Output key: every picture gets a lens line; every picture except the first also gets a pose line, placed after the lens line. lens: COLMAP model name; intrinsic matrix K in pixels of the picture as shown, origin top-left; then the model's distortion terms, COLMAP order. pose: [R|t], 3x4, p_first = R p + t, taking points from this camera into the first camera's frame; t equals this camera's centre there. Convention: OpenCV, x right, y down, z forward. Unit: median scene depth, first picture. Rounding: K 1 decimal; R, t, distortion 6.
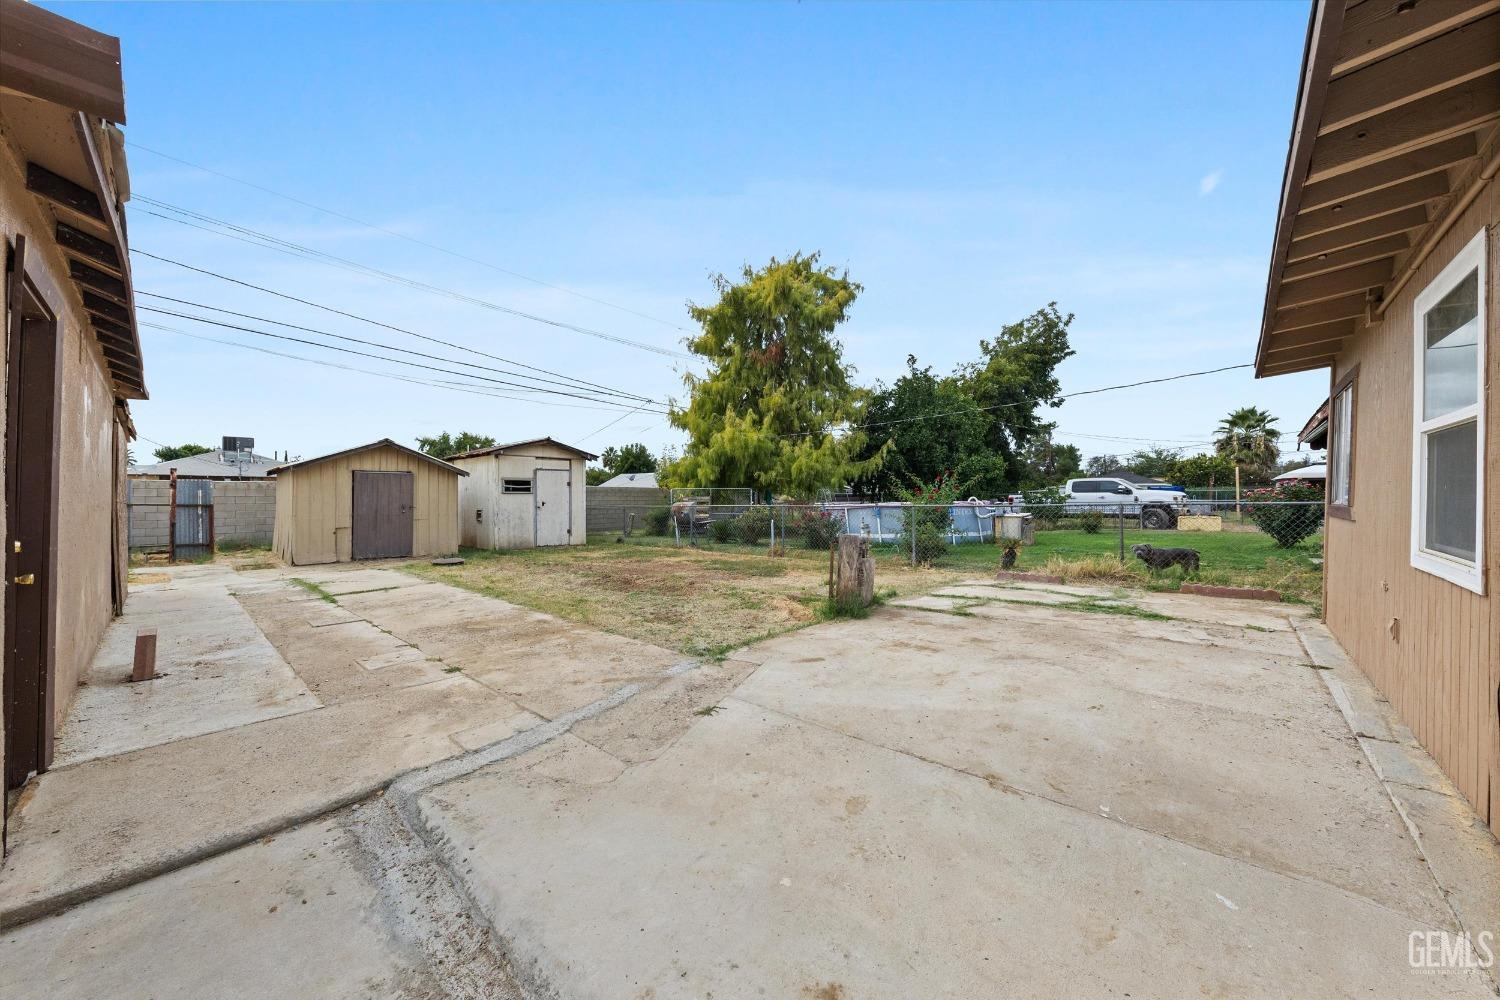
lens RADIAL K [[540.2, 0, 739.2], [0, 540.2, 496.4], [0, 0, 1]] dist [0.000964, -0.000225]
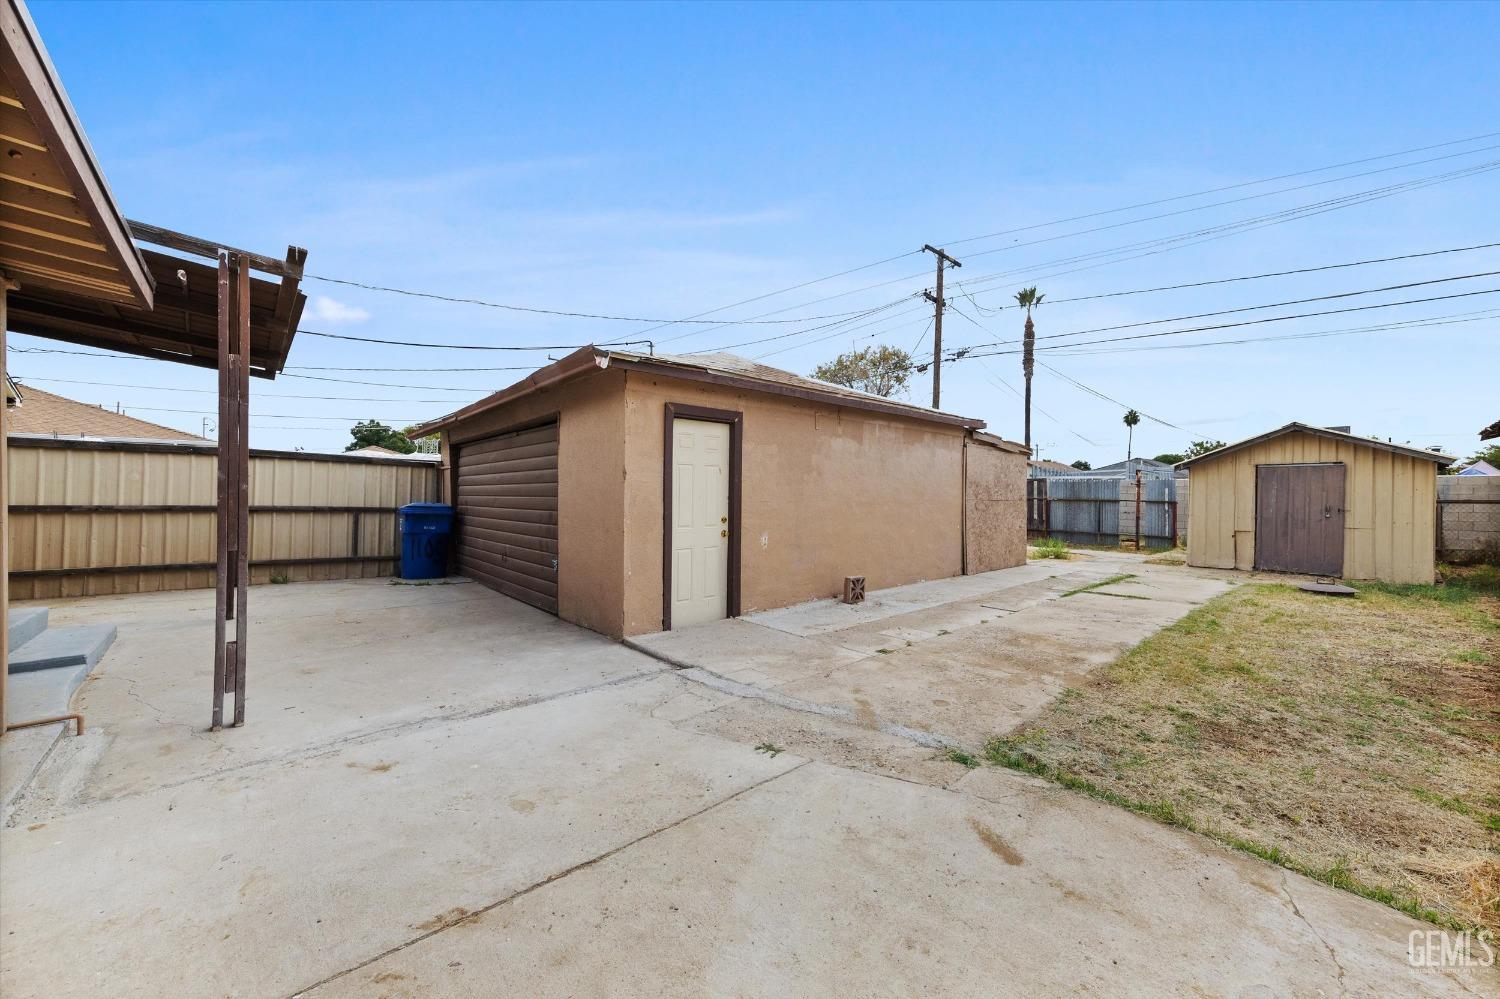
lens RADIAL K [[540.2, 0, 739.2], [0, 540.2, 495.9], [0, 0, 1]] dist [0.000964, -0.000225]
pose [[-0.102858, 0.009456, -0.994651, 0.667228], [0.000280, 0.999955, 0.009477, -0.022004], [0.994696, 0.000697, -0.102856, 0.840263]]
